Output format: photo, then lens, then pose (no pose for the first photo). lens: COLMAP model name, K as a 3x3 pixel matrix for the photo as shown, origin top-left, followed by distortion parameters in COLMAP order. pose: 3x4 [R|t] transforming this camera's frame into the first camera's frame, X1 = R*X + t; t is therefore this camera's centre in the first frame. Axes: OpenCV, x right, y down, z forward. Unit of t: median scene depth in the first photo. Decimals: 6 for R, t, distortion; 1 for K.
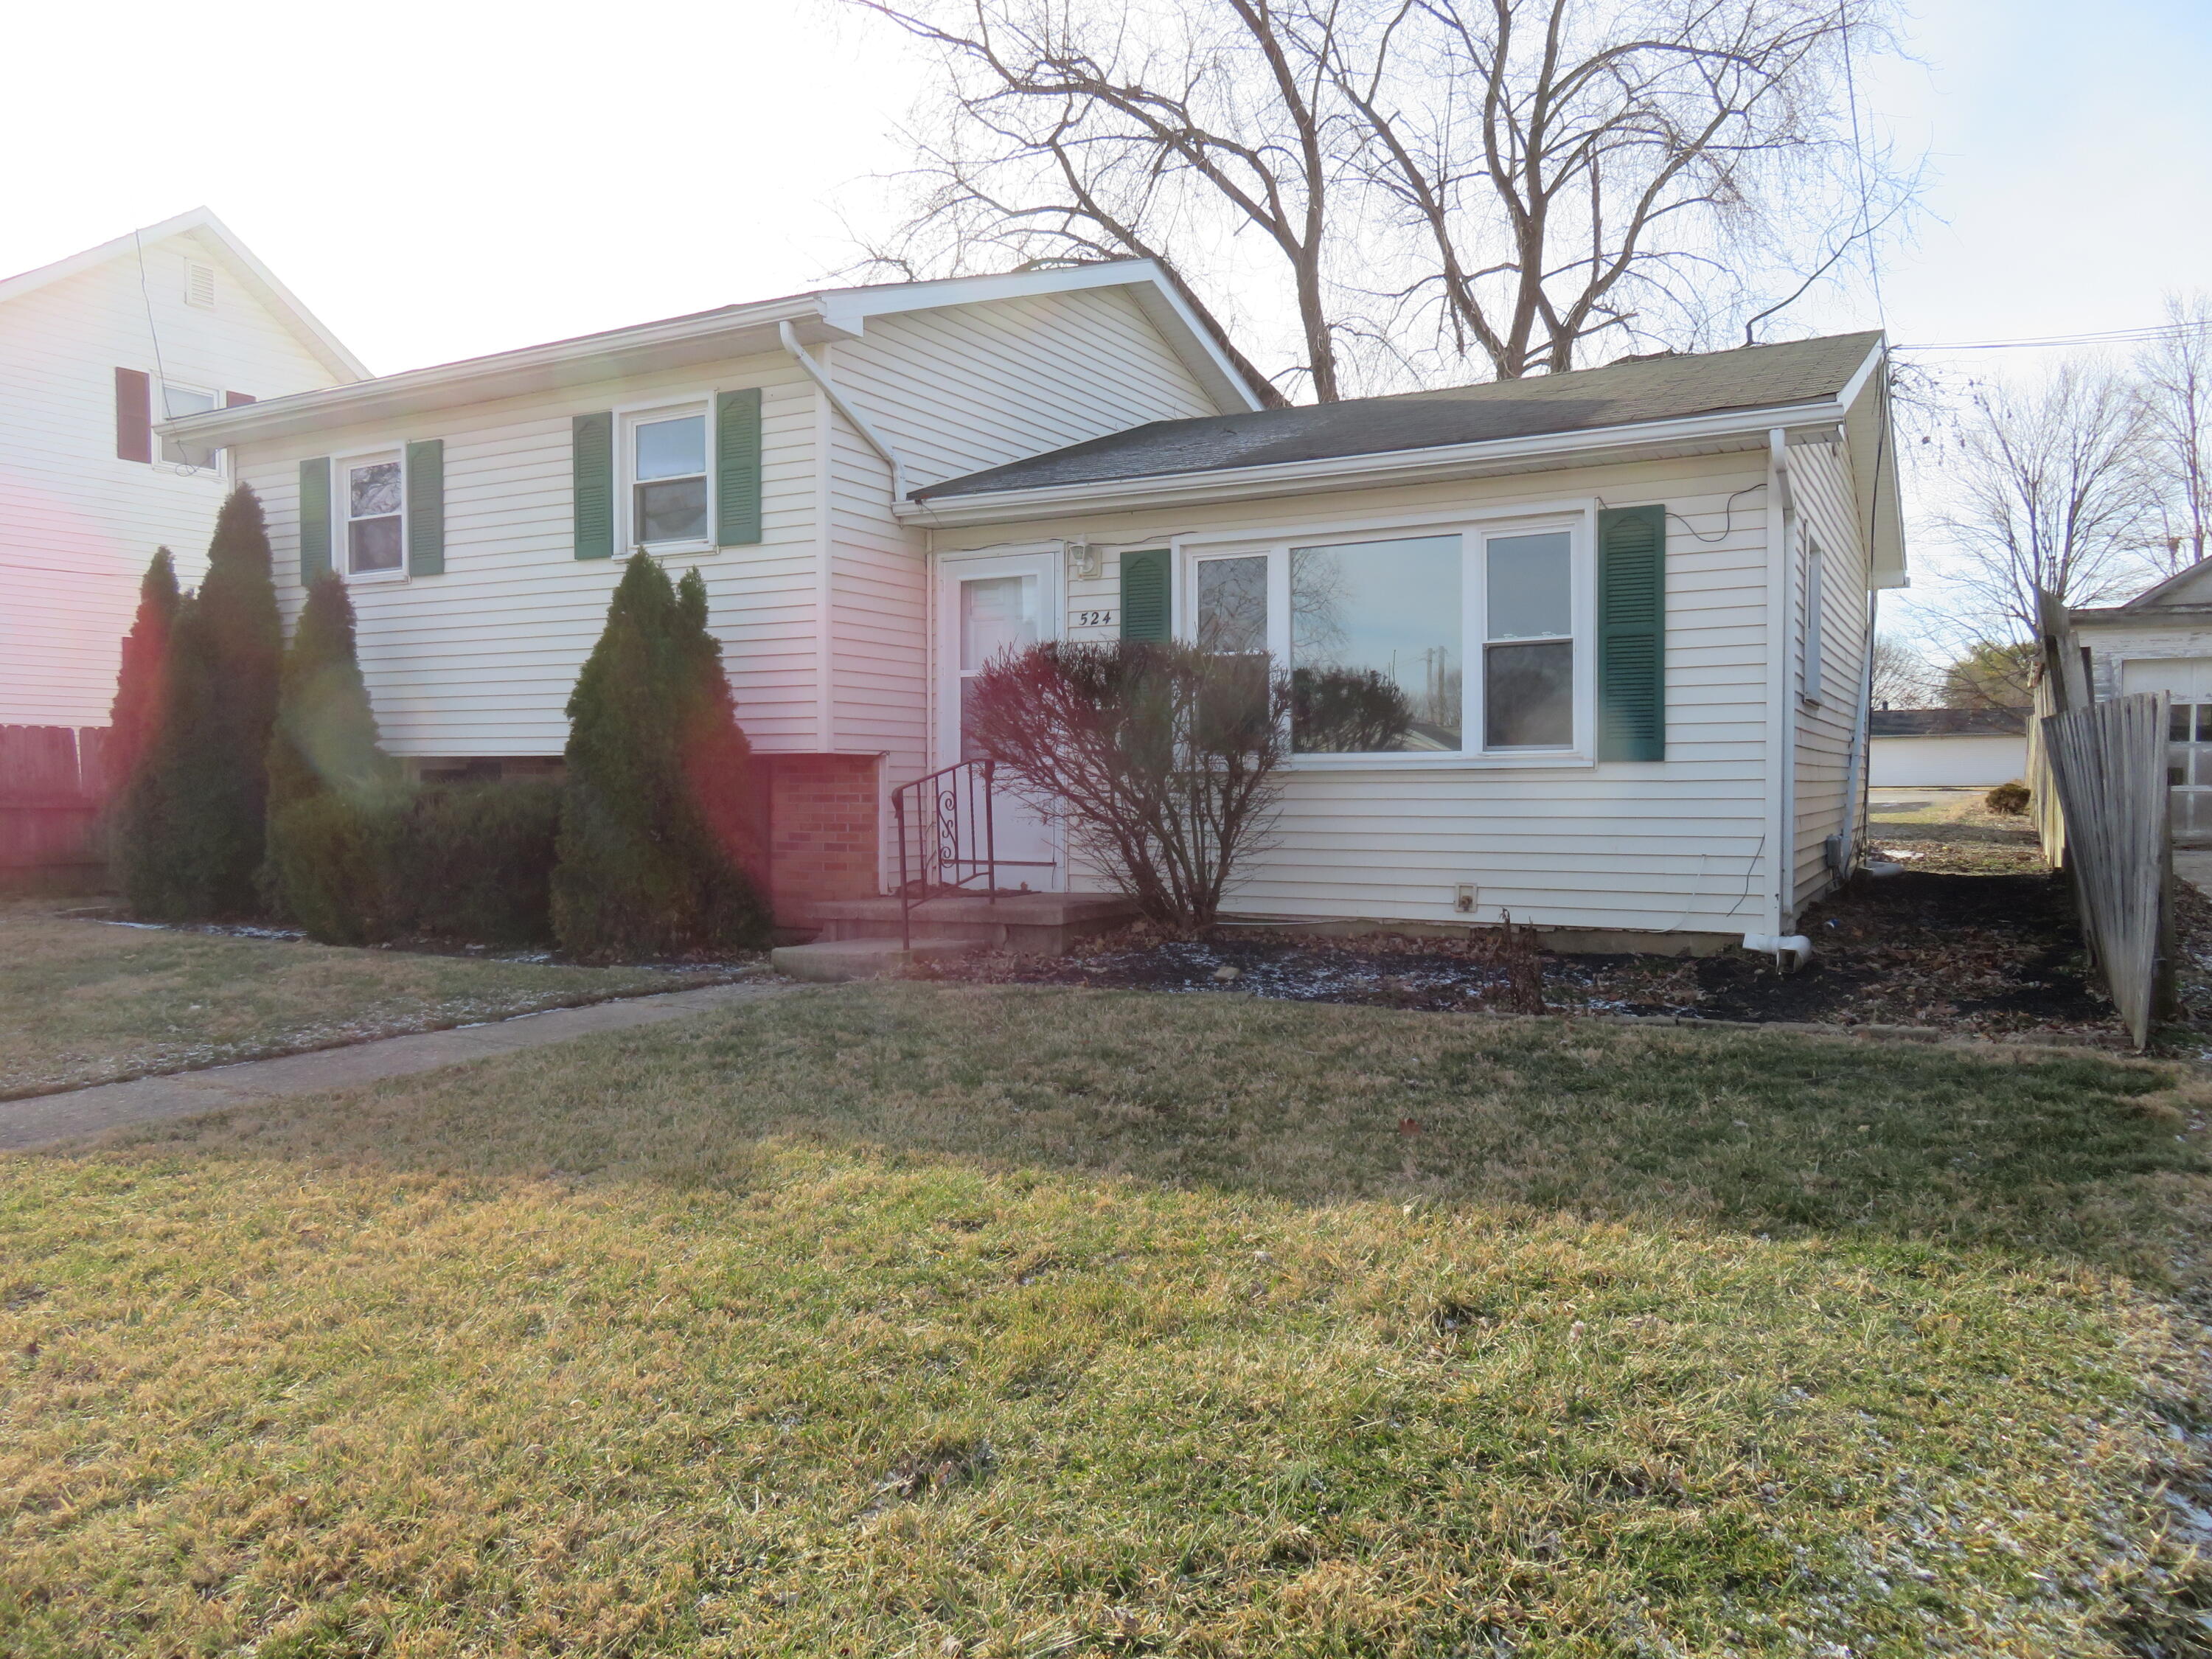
lens RADIAL K [[1613.5, 0, 1118.1], [0, 1613.5, 830.3], [0, 0, 1]] dist [-0.032453, 0.009084]
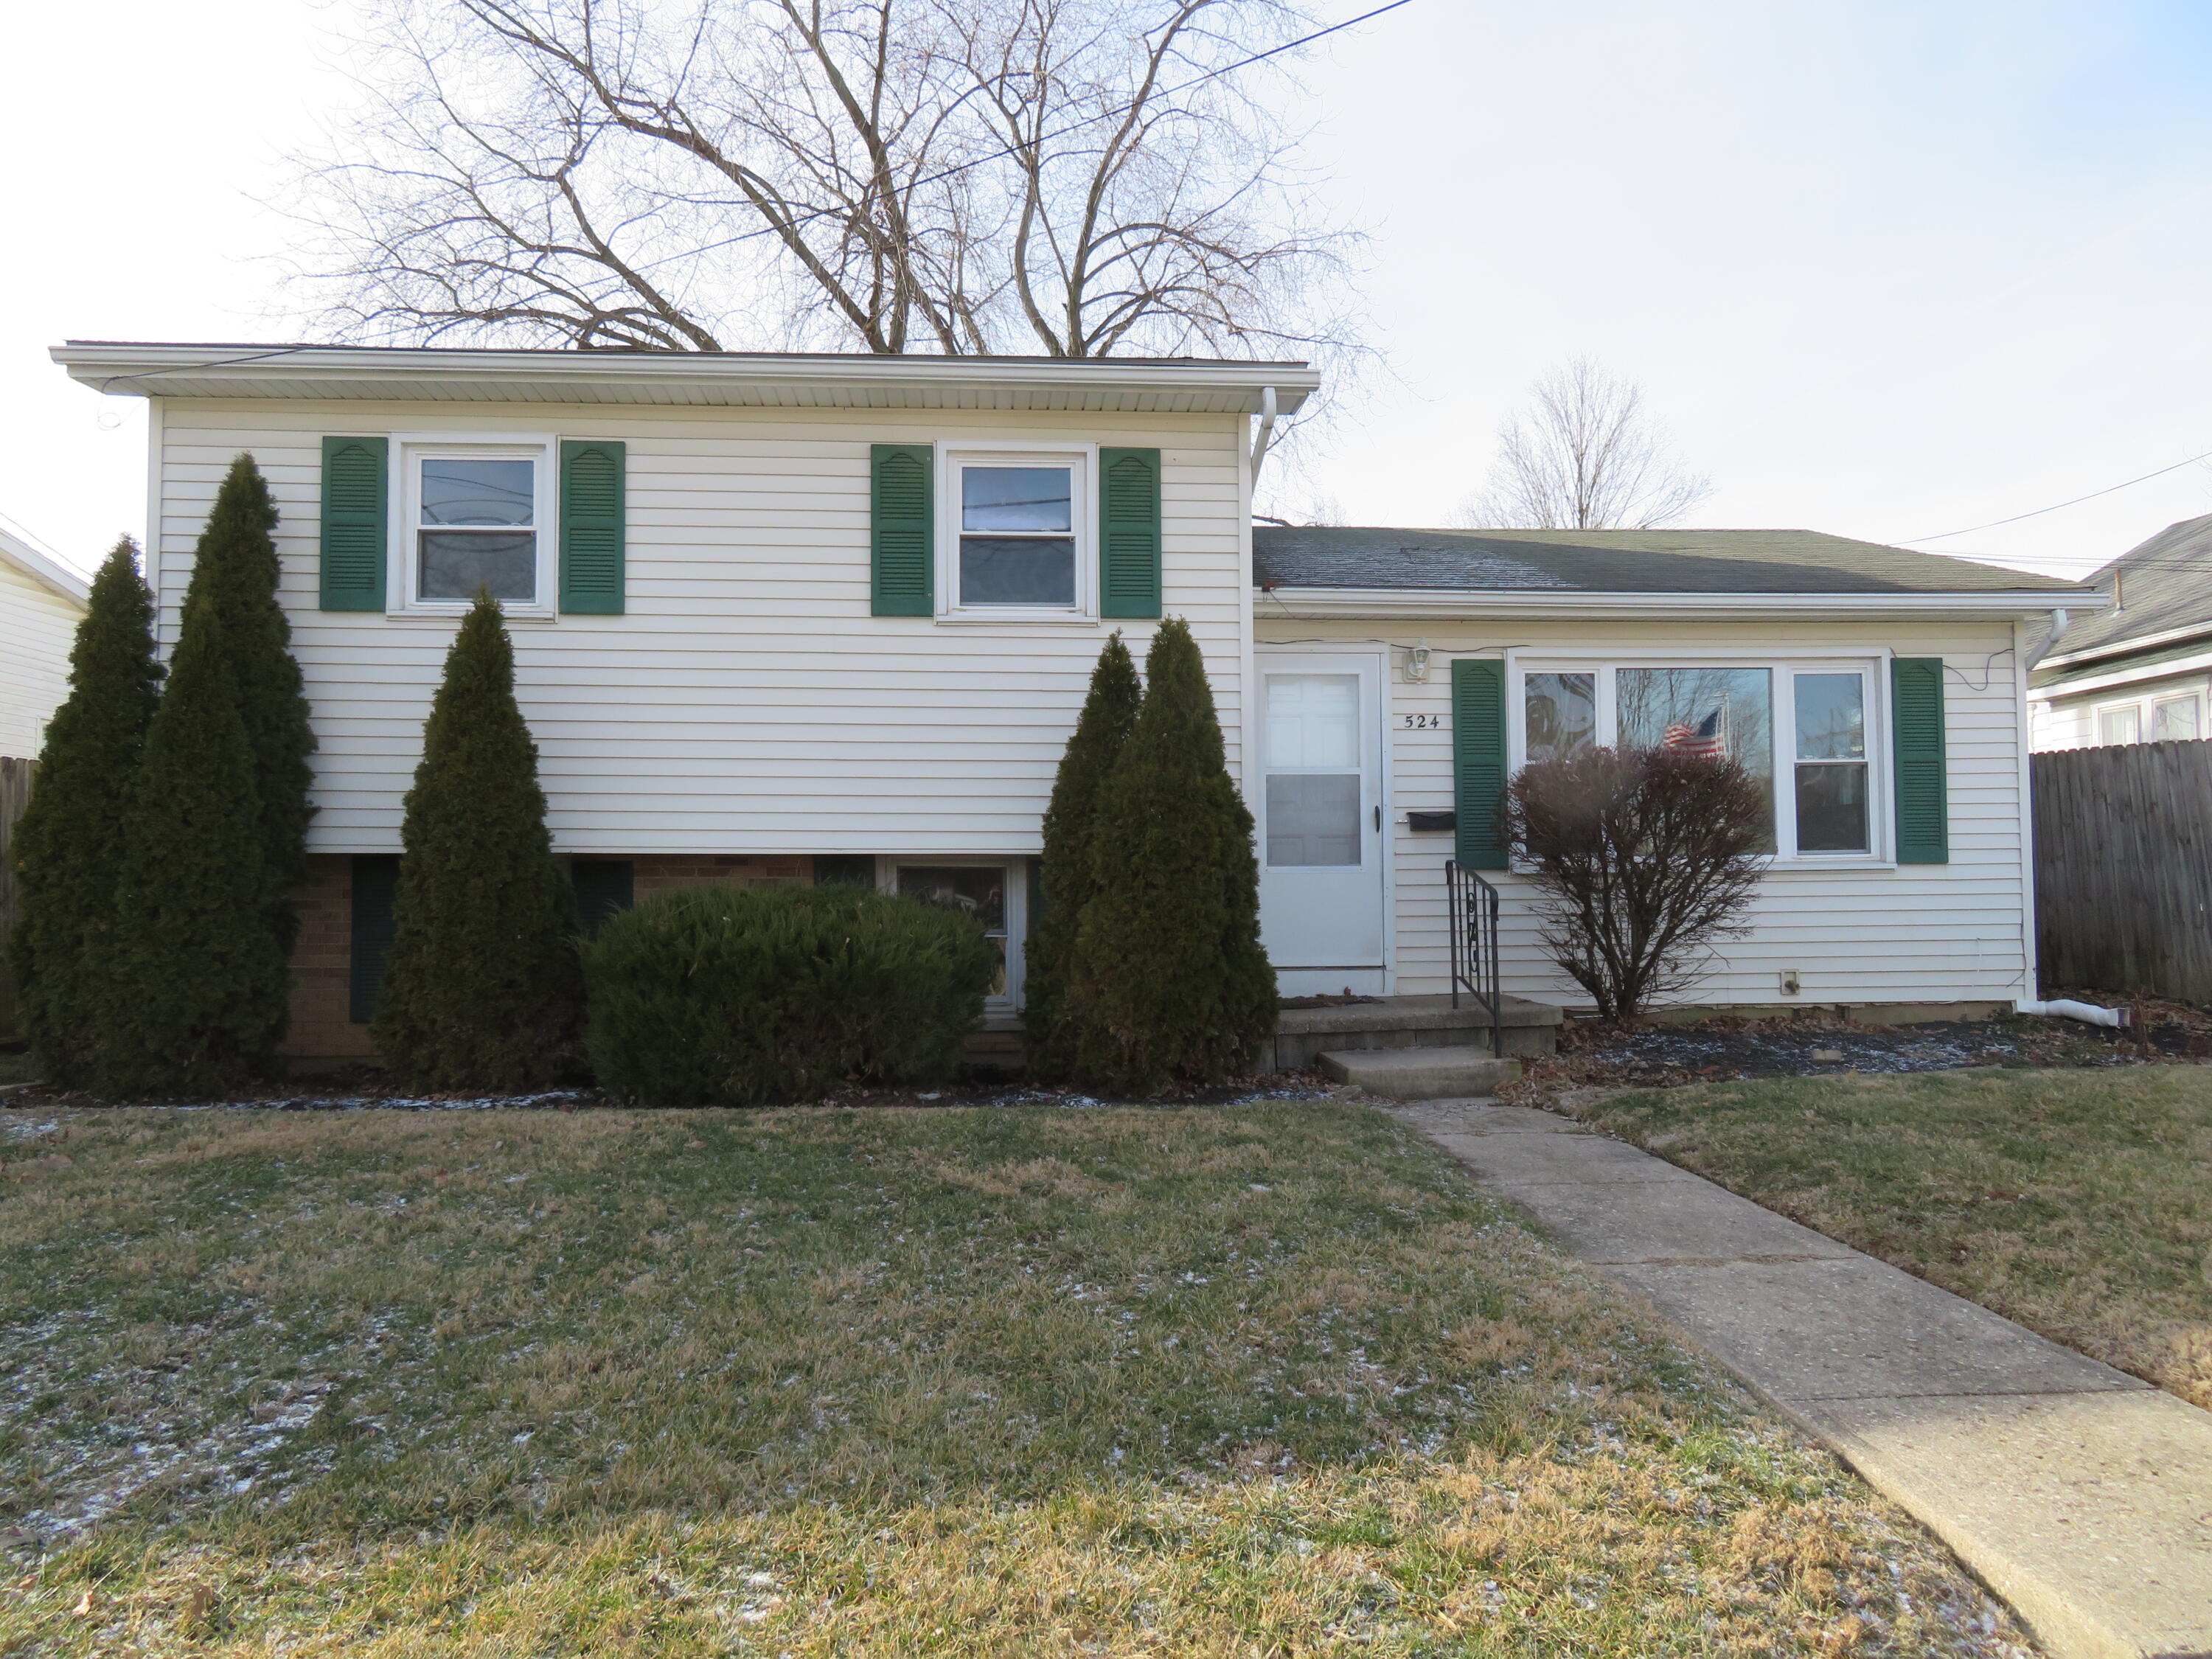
lens RADIAL K [[1613.5, 0, 1111.3], [0, 1613.5, 818.8], [0, 0, 1]] dist [-0.032453, 0.009084]
pose [[0.835517, 0.017173, 0.549196, -0.761513], [0.021086, 0.997773, -0.063279, -0.011425], [-0.549060, 0.064451, 0.833294, 0.282144]]
